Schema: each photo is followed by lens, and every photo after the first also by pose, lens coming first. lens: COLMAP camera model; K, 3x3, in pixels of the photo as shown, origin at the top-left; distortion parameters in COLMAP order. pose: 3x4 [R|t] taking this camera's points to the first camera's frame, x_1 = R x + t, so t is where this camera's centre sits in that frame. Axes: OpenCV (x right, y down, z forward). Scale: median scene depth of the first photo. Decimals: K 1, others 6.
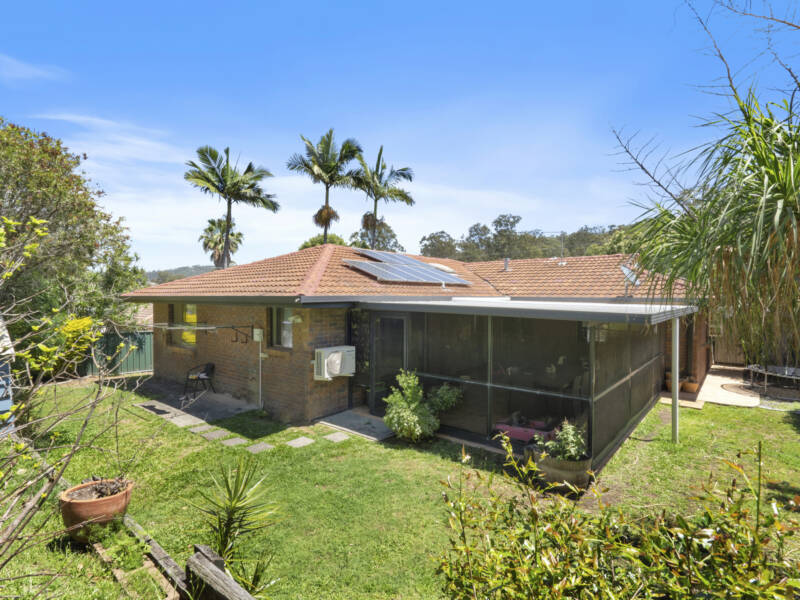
lens RADIAL K [[415.3, 0, 401.2], [0, 415.3, 298.2], [0, 0, 1]] dist [-0.001016, 0.000105]
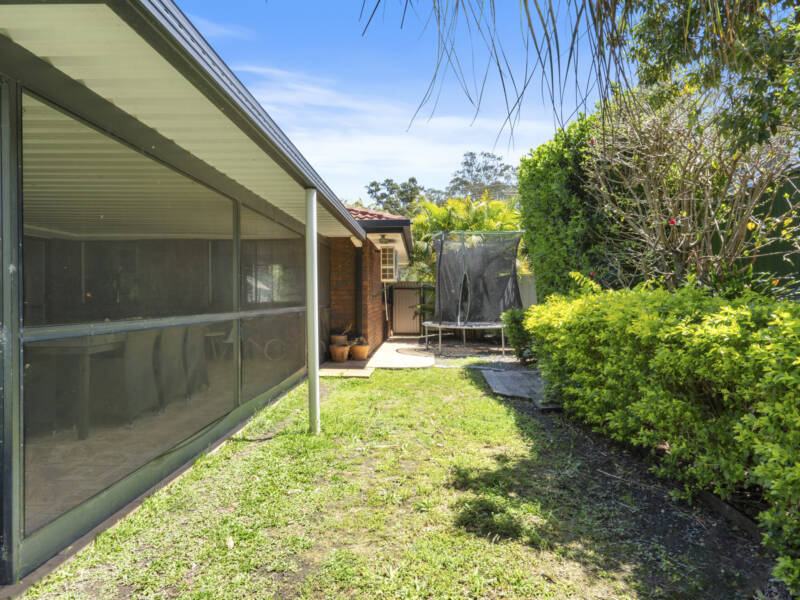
lens RADIAL K [[446.0, 0, 402.2], [0, 446.0, 301.2], [0, 0, 1]] dist [-0.002416, 0.000008]
pose [[0.797007, -0.001800, 0.603967, 0.381634], [0.011453, 0.999861, -0.012134, 0.177252], [-0.603861, 0.016588, 0.796917, 0.452632]]
